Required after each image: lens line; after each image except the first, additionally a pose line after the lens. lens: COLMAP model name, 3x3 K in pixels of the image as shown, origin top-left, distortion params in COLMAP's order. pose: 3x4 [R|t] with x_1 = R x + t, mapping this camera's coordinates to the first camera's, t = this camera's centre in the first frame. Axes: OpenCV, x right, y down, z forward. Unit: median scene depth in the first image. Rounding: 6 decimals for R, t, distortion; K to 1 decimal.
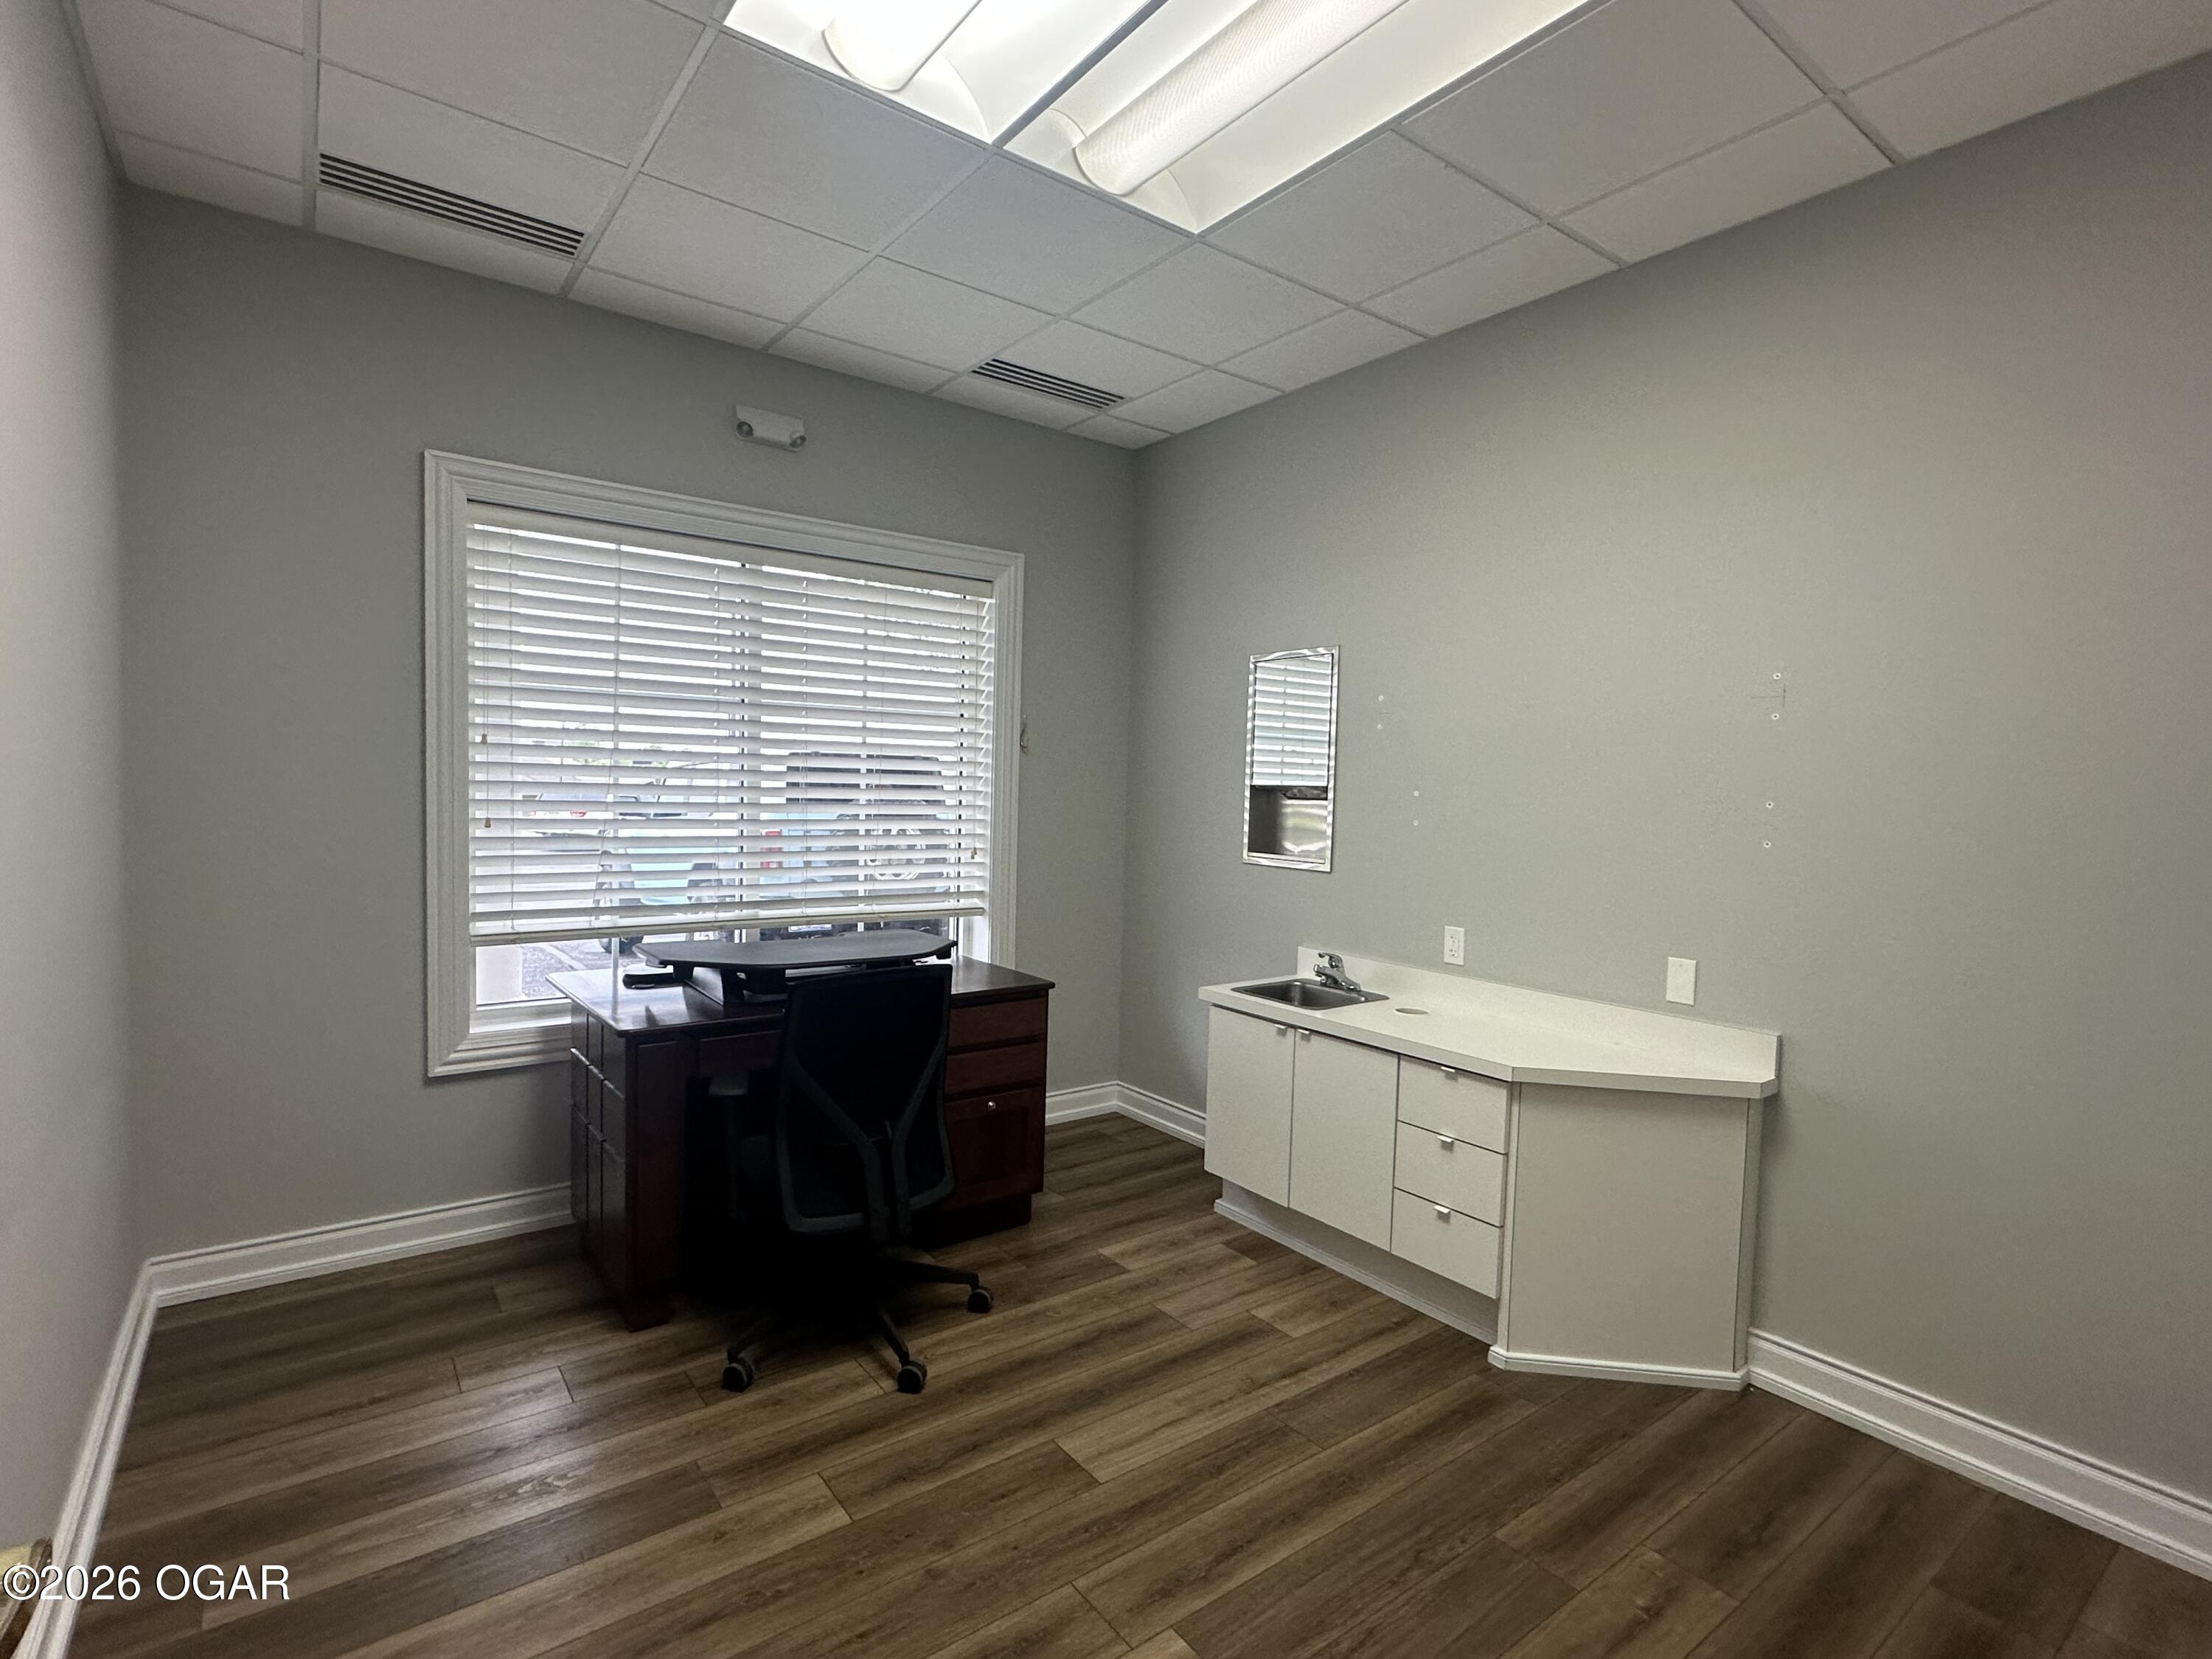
lens RADIAL K [[1074.7, 0, 1096.0], [0, 1074.7, 817.2], [0, 0, 1]] dist [0.001556, 0.001075]
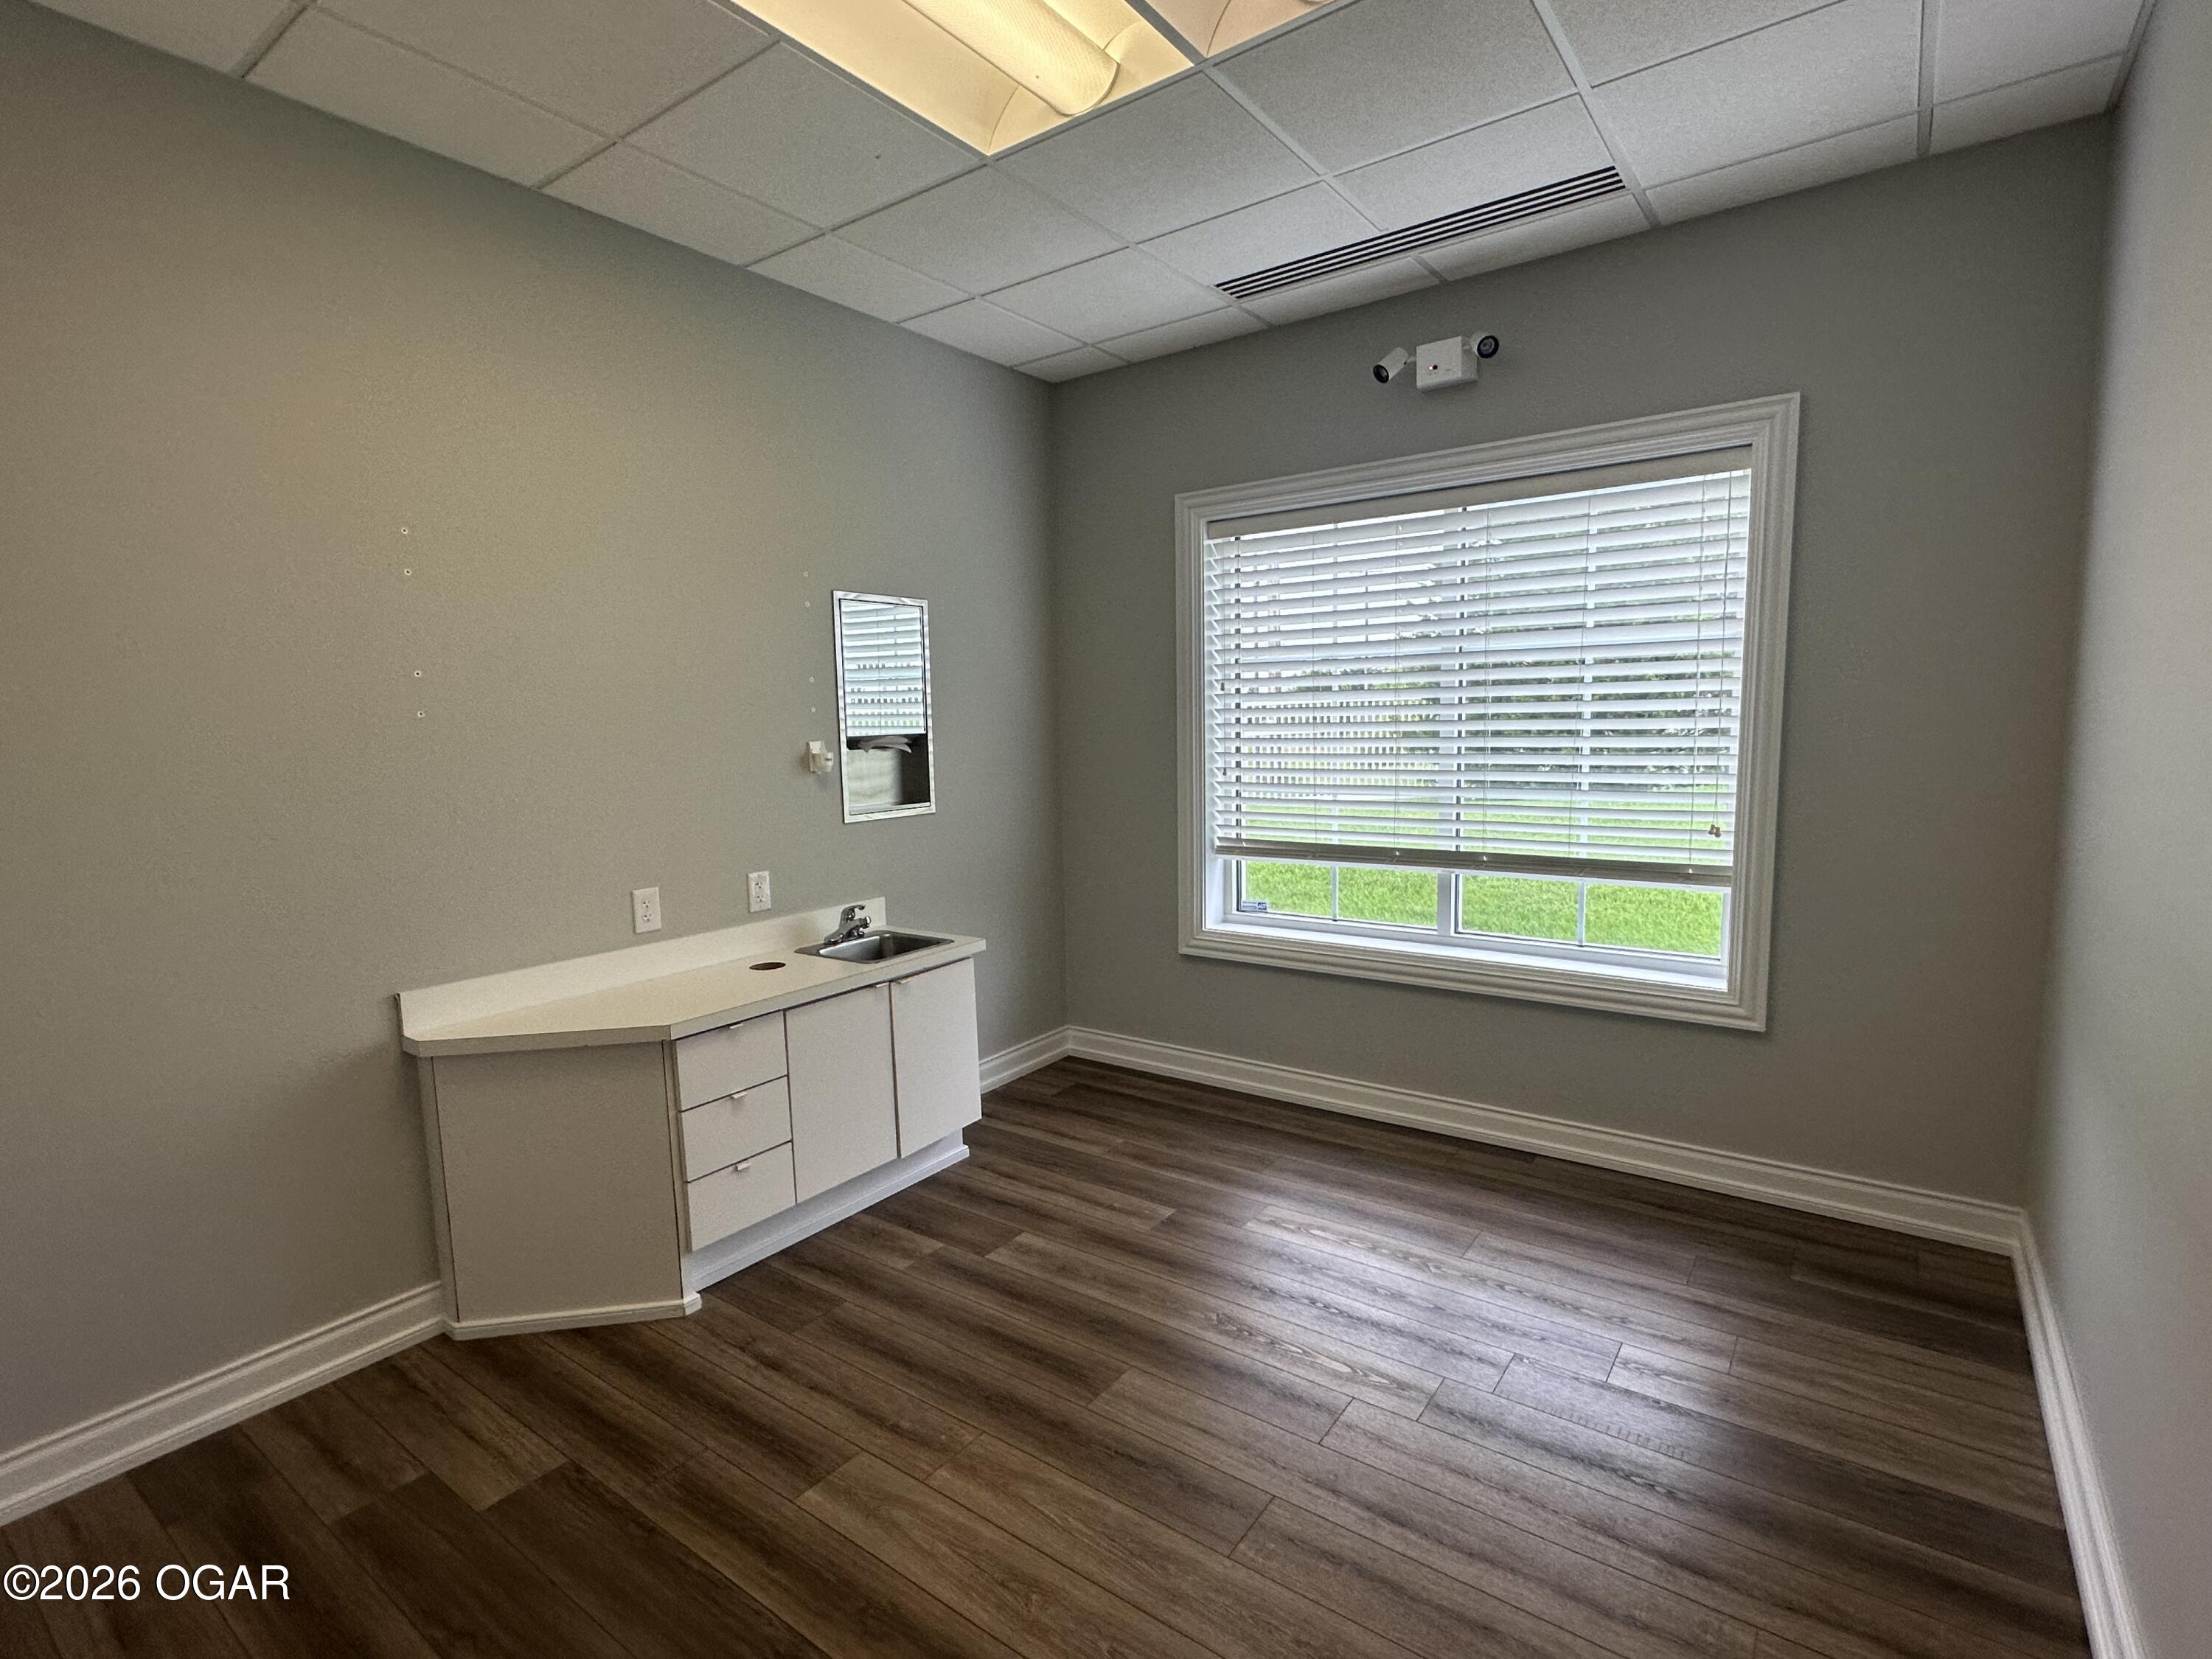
lens RADIAL K [[1074.7, 0, 1099.7], [0, 1074.7, 822.8], [0, 0, 1]] dist [0.001556, 0.001075]
pose [[0.288528, 0.056977, -0.955775, 0.671016], [-0.007706, 0.998334, 0.057188, -0.004820], [0.957440, -0.009135, 0.288487, 0.512982]]
